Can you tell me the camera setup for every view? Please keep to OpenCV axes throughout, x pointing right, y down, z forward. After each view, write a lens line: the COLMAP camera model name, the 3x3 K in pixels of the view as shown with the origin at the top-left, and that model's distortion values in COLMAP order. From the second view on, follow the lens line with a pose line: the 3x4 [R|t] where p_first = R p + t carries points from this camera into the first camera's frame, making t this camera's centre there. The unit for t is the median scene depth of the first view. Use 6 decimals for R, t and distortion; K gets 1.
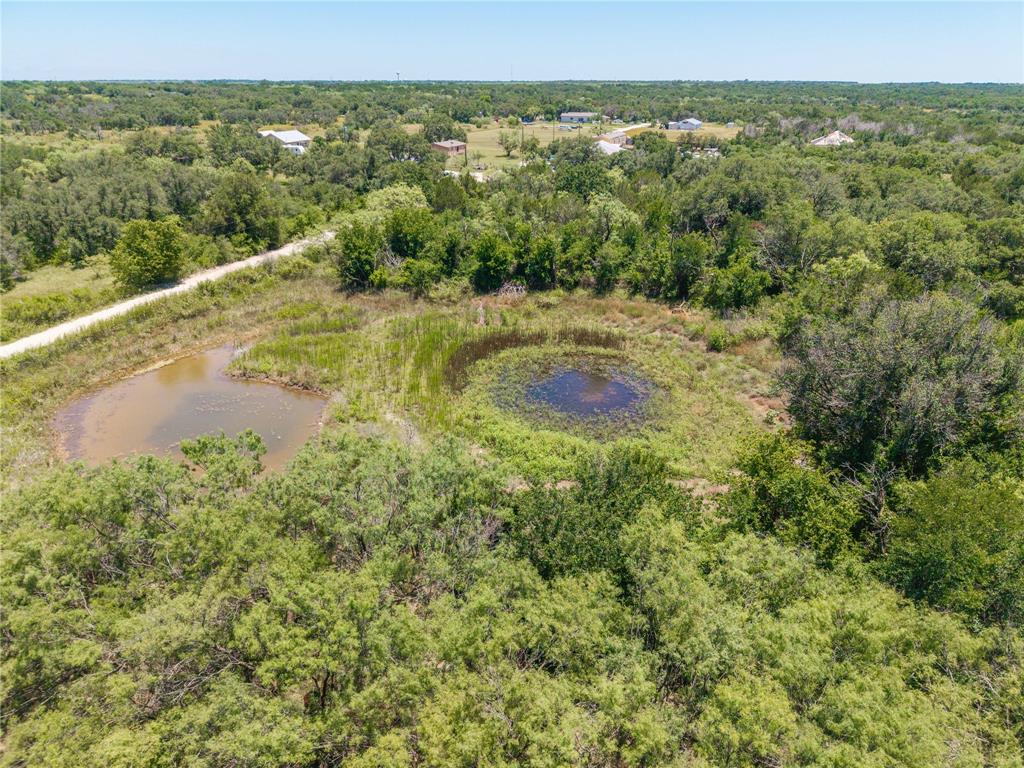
lens RADIAL K [[706.2, 0, 513.6], [0, 706.2, 384.9], [0, 0, 1]] dist [0.029410, -0.003440]
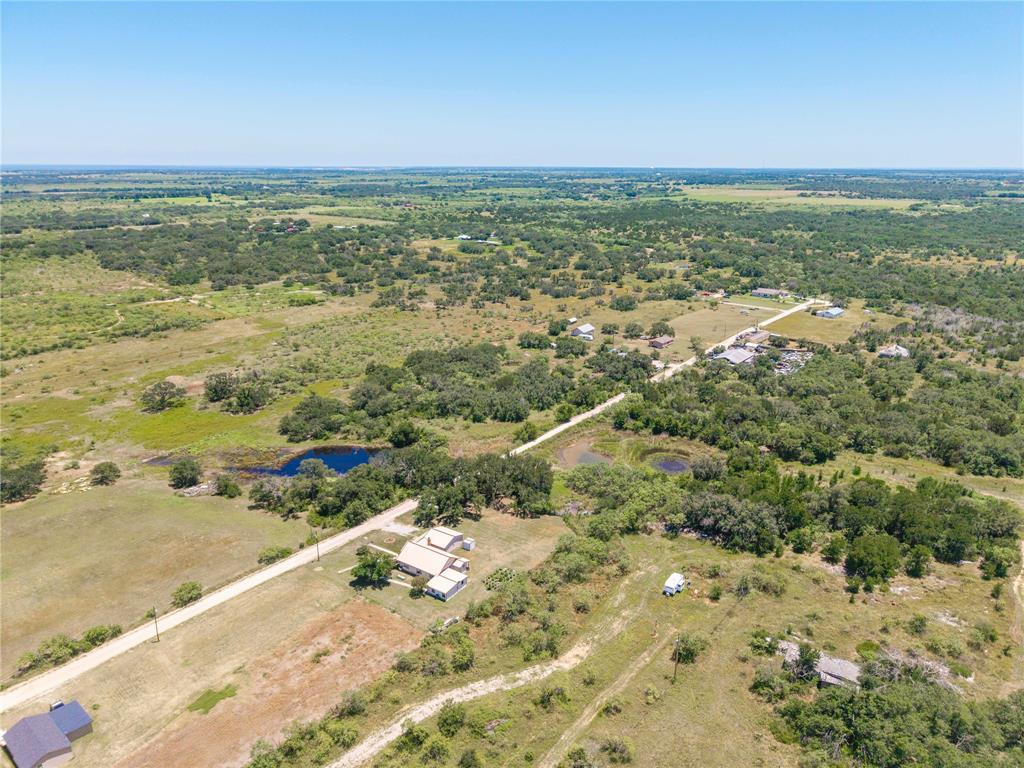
lens RADIAL K [[706.2, 0, 511.9], [0, 706.2, 383.7], [0, 0, 1]] dist [0.029410, -0.003440]
pose [[0.945609, 0.109486, -0.306327, 0.321108], [-0.138755, 0.987453, -0.075395, -0.018236], [0.294228, 0.113799, 0.948936, -2.471131]]
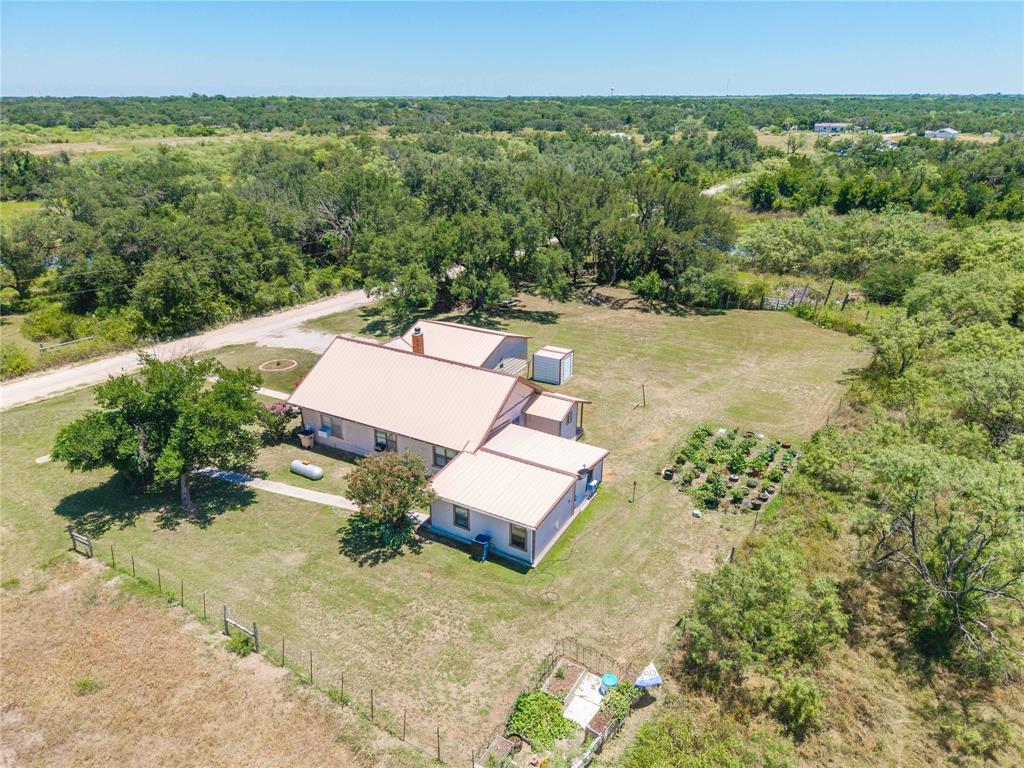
lens RADIAL K [[706.2, 0, 507.2], [0, 706.2, 387.7], [0, 0, 1]] dist [0.029410, -0.003440]
pose [[0.963553, 0.104279, -0.246356, -0.350278], [-0.107879, 0.994163, -0.001124, 0.380182], [0.244800, 0.027660, 0.969179, -0.887325]]
